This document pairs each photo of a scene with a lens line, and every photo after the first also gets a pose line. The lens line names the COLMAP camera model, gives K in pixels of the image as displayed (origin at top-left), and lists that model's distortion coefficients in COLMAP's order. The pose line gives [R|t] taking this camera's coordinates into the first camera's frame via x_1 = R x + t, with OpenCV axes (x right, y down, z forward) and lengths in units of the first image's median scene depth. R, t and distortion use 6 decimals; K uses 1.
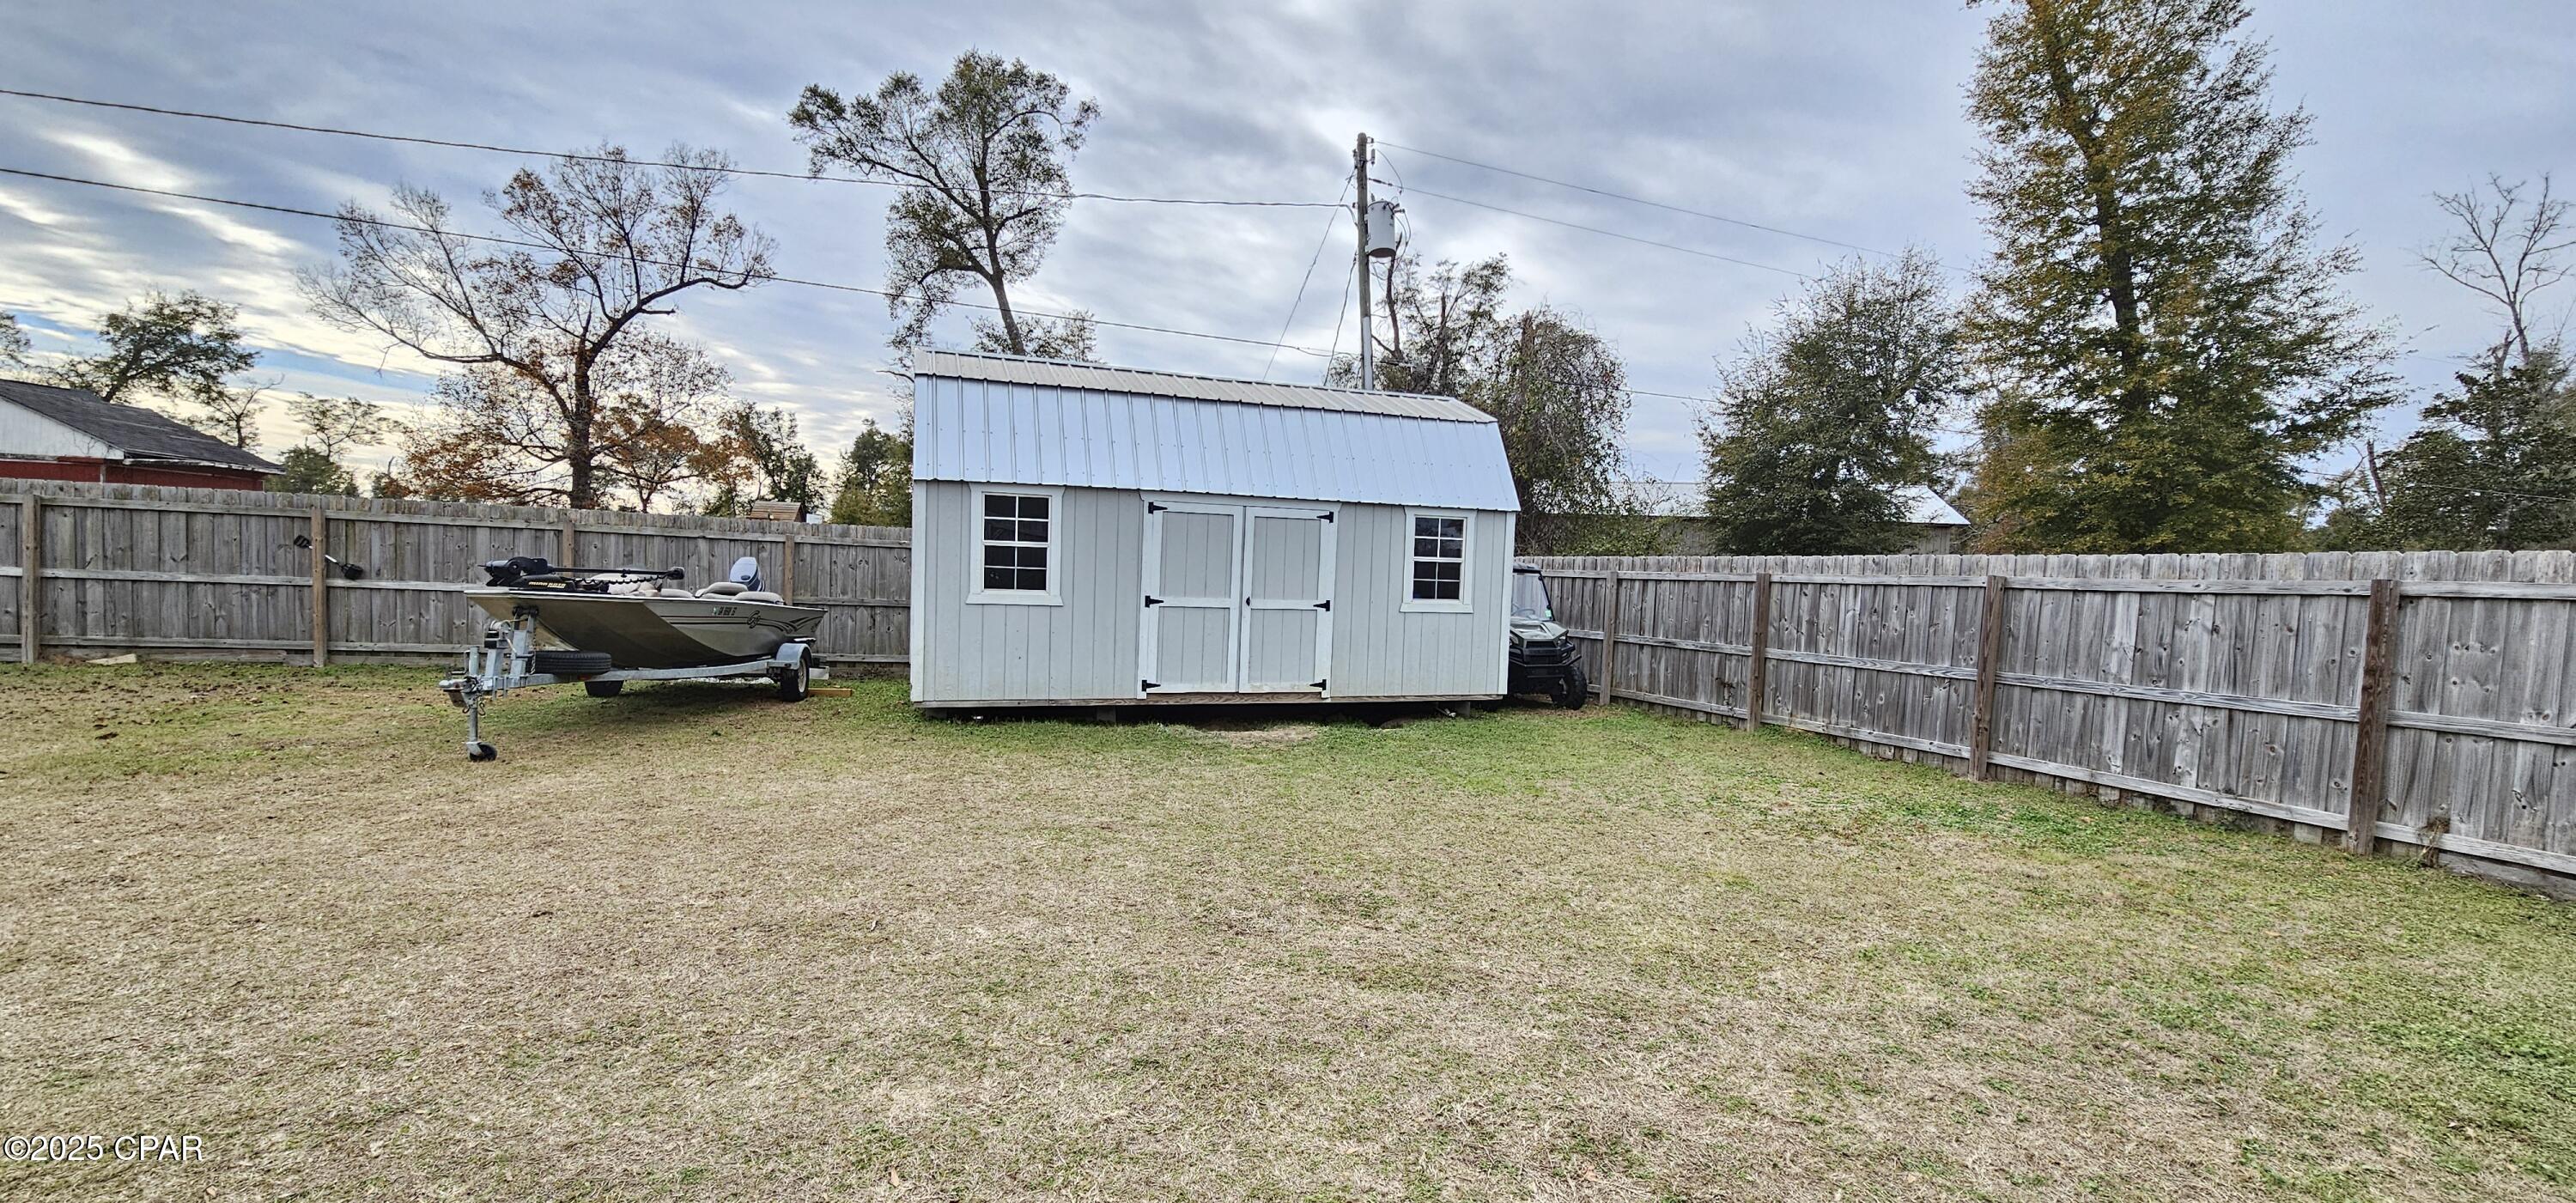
lens RADIAL K [[1060.9, 0, 1287.1], [0, 1060.9, 612.2], [0, 0, 1]] dist [-0.000769, -0.000200]
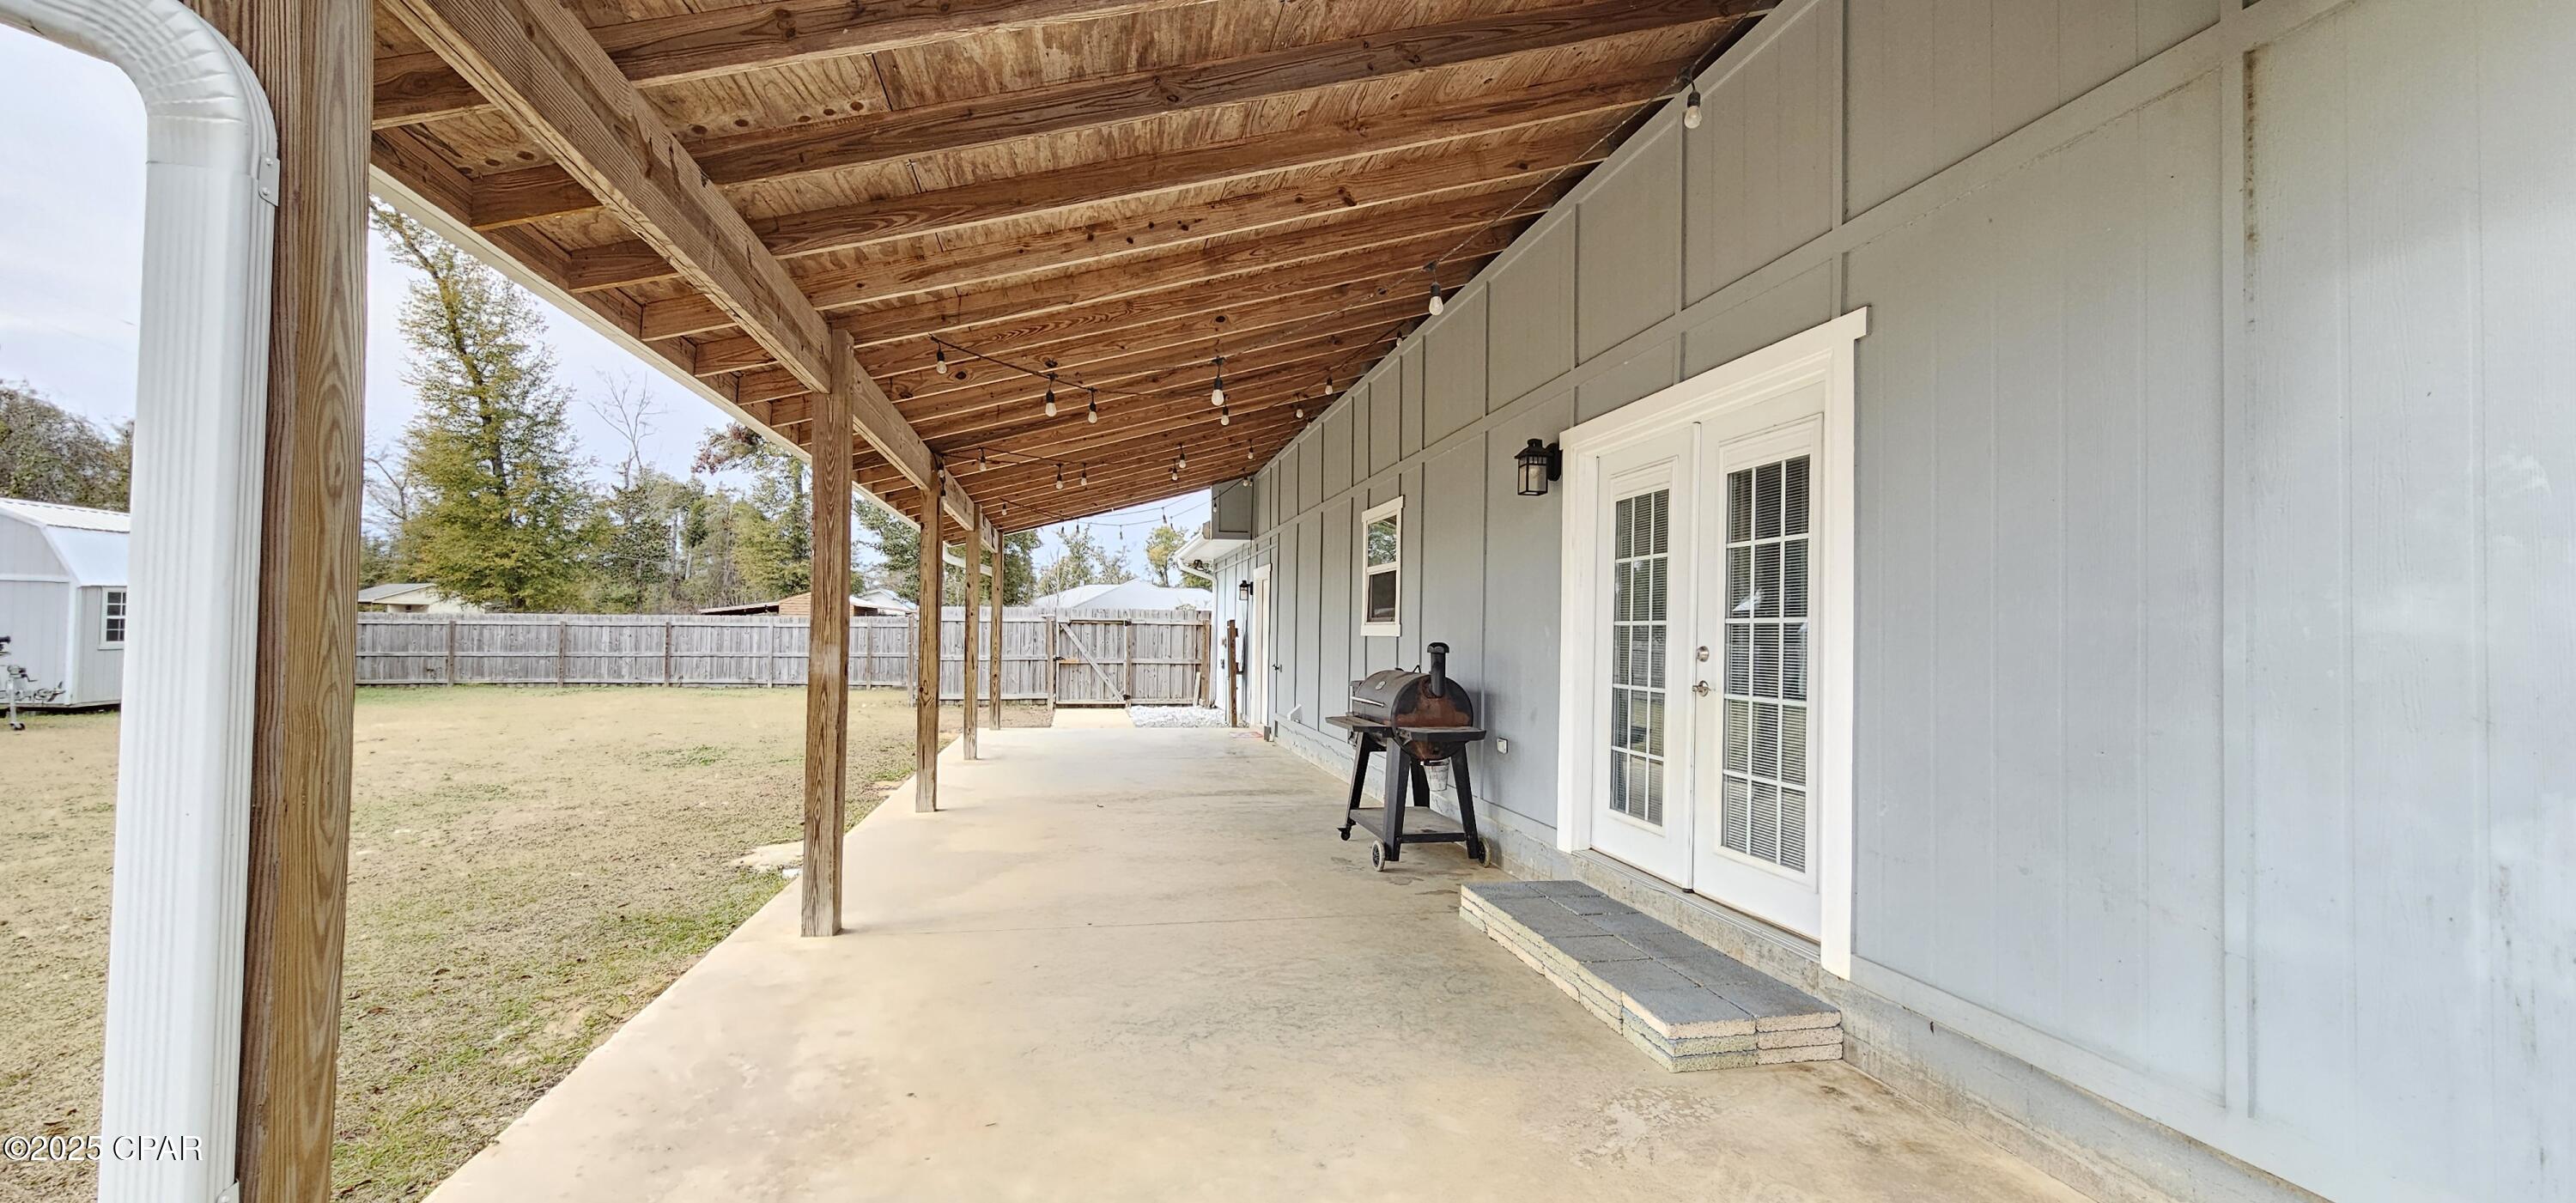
lens RADIAL K [[1060.9, 0, 1287.1], [0, 1060.9, 612.2], [0, 0, 1]] dist [-0.000769, -0.000200]
pose [[0.148175, -0.016811, 0.988818, -1.844252], [0.034907, 0.999321, 0.011759, -0.021607], [-0.988345, 0.032774, 0.148662, -1.373193]]
